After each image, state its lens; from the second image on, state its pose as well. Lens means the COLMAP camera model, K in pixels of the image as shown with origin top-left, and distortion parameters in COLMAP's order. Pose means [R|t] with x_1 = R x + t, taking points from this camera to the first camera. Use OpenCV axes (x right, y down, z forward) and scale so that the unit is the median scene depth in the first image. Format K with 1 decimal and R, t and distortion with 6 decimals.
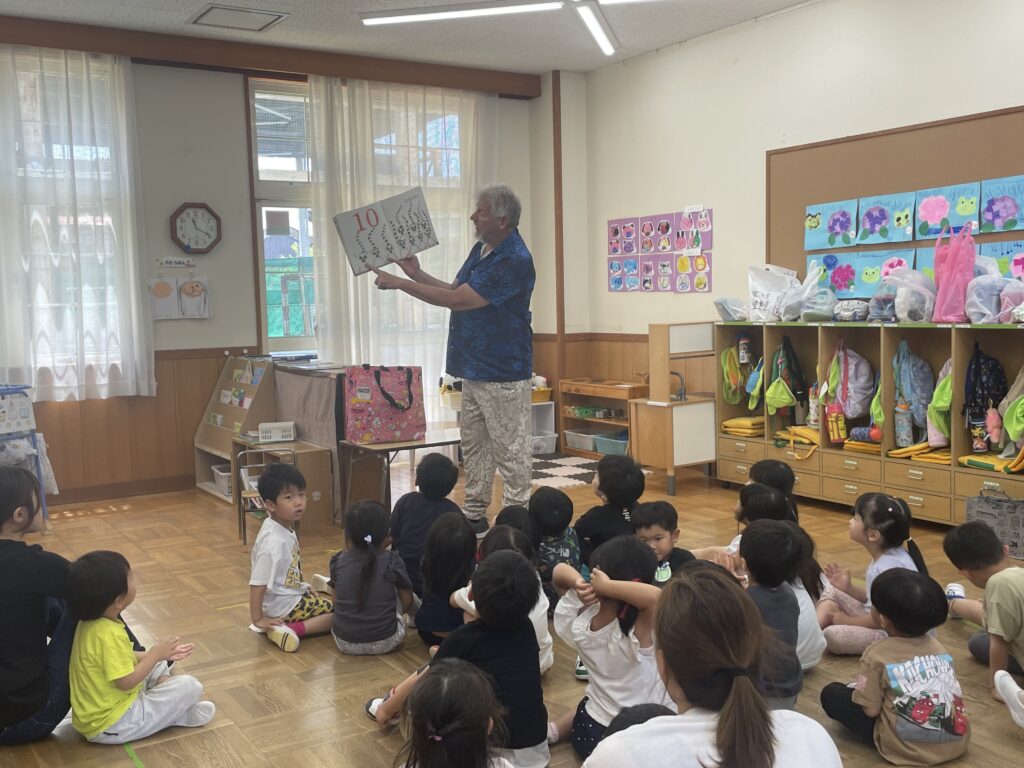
lens RADIAL K [[1041.5, 0, 513.6], [0, 1041.5, 386.6], [0, 0, 1]] dist [0.079594, 0.000000]
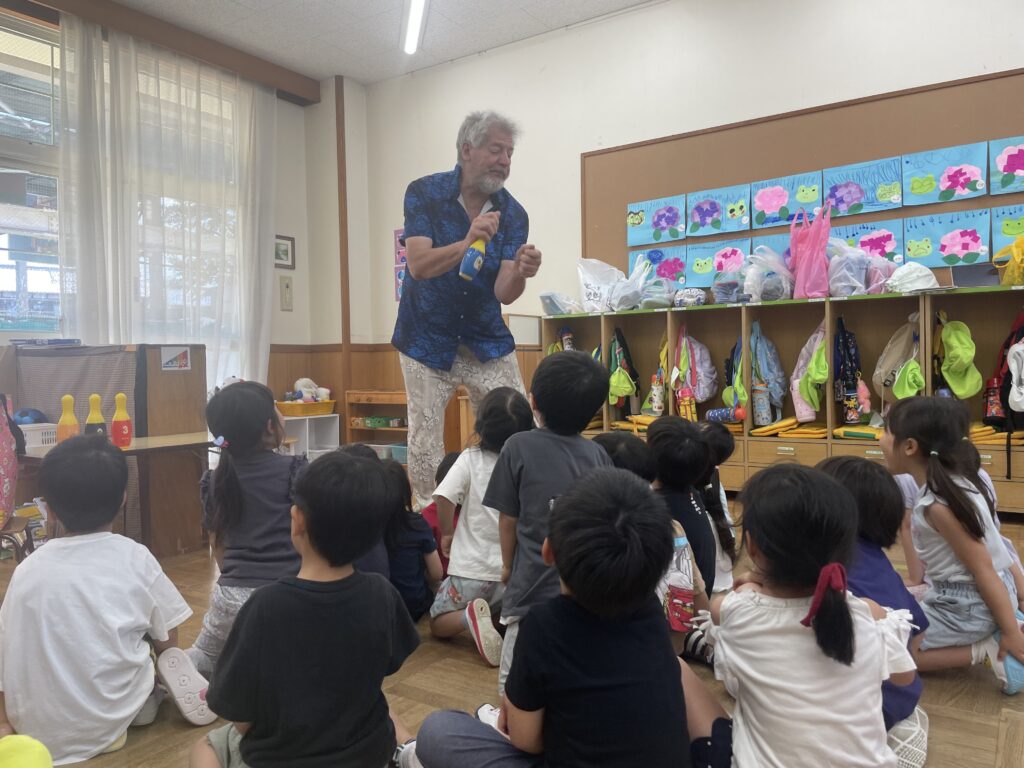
lens RADIAL K [[781.4, 0, 509.2], [0, 781.4, 380.3], [0, 0, 1]] dist [0.064533, -0.058863]
pose [[0.919622, 0.001594, 0.392802, -0.142102], [0.029855, 0.996816, -0.073940, 0.058966], [-0.391669, 0.079724, 0.916646, 0.379998]]
